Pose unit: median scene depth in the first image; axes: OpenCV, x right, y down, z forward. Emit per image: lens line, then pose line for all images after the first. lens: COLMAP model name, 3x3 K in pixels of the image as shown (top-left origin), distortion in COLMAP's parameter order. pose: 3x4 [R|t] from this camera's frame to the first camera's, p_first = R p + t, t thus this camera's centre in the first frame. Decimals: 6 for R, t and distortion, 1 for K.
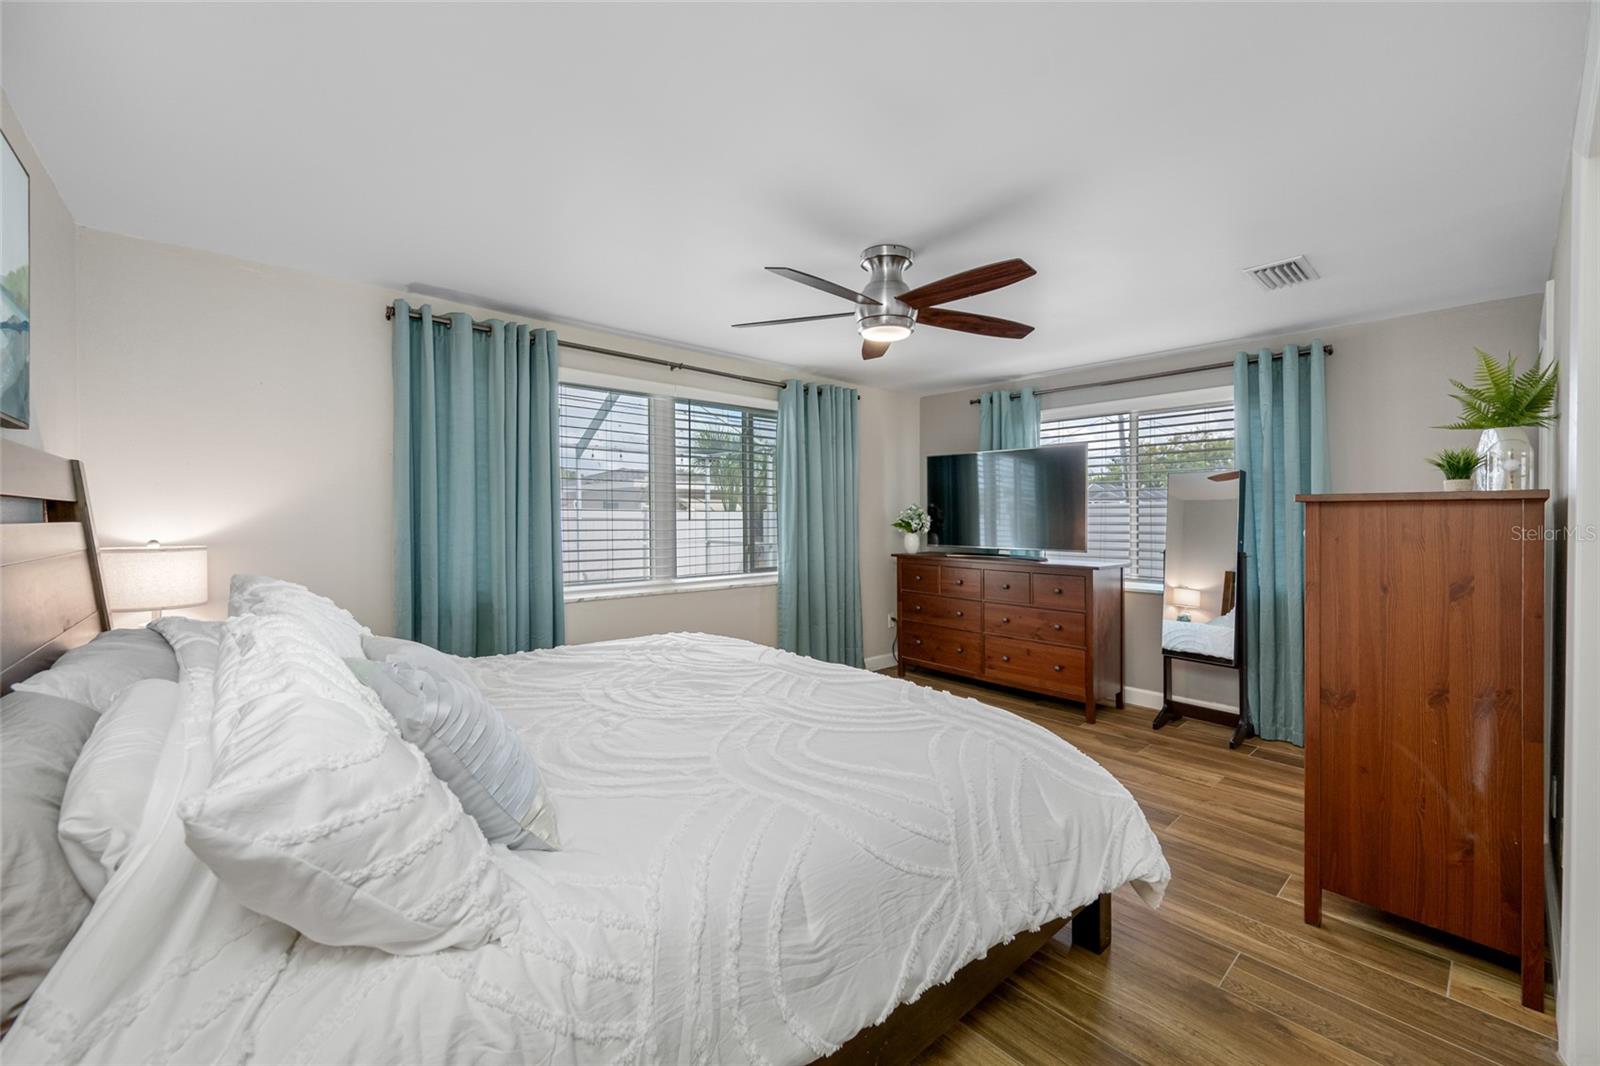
lens RADIAL K [[634.7, 0, 802.3], [0, 634.7, 522.4], [0, 0, 1]] dist [-0.003454, 0.001389]
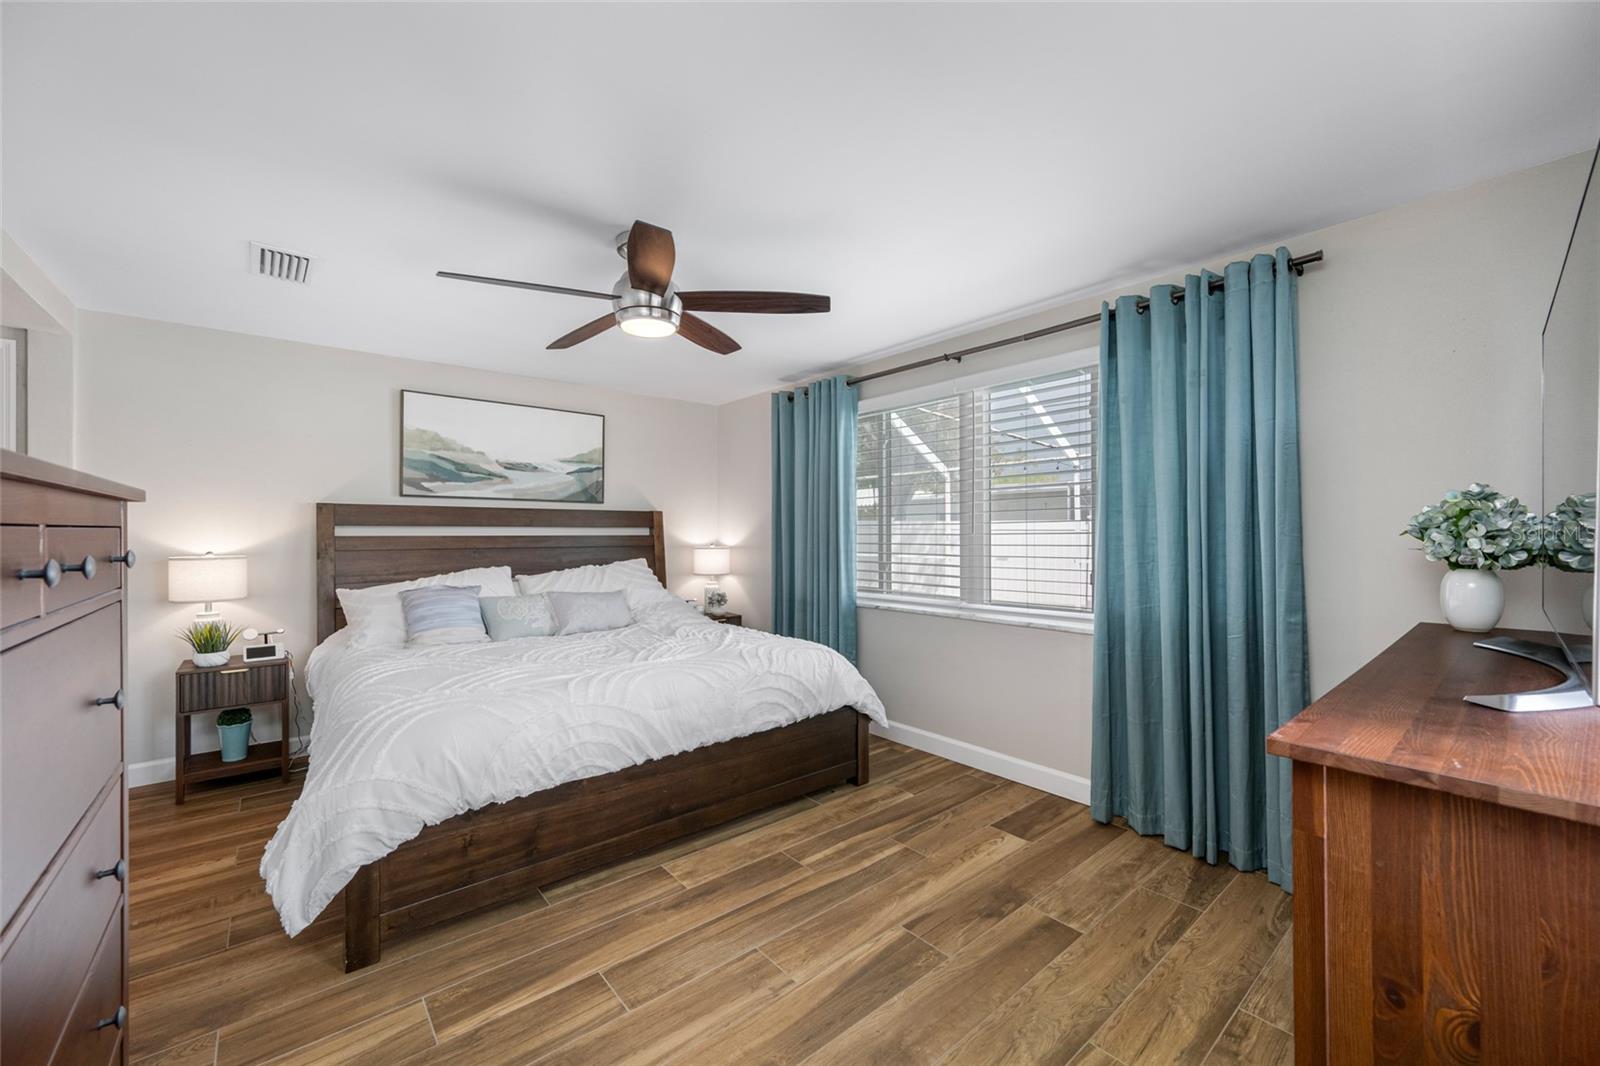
lens RADIAL K [[634.7, 0, 795.7], [0, 634.7, 533.7], [0, 0, 1]] dist [-0.003454, 0.001389]
pose [[-0.022711, 0.000428, -0.999742, 0.887278], [-0.003219, 0.999995, 0.000501, -0.003495], [0.999737, 0.003229, -0.022709, 1.055561]]
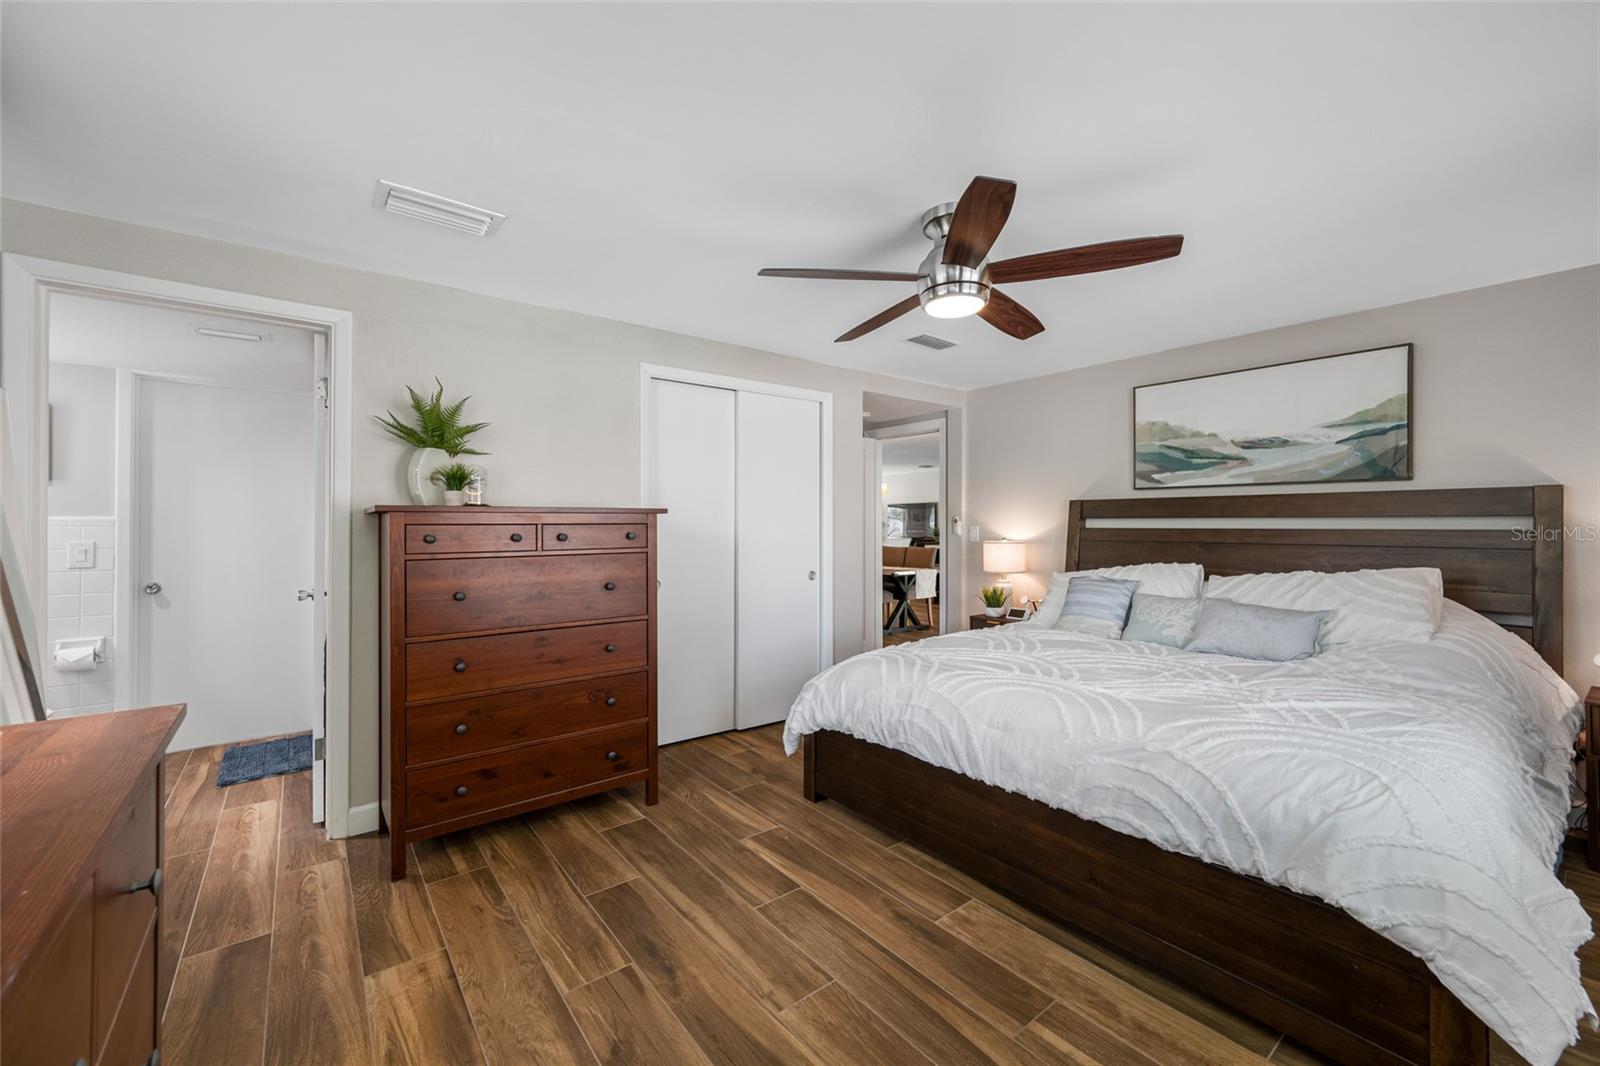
lens RADIAL K [[634.7, 0, 813.6], [0, 634.7, 524.9], [0, 0, 1]] dist [-0.003454, 0.001389]
pose [[-0.999018, -0.000400, 0.044309, 0.243987], [-0.000201, 0.999990, 0.004491, -0.008423], [-0.044311, 0.004477, -0.999008, 1.586180]]
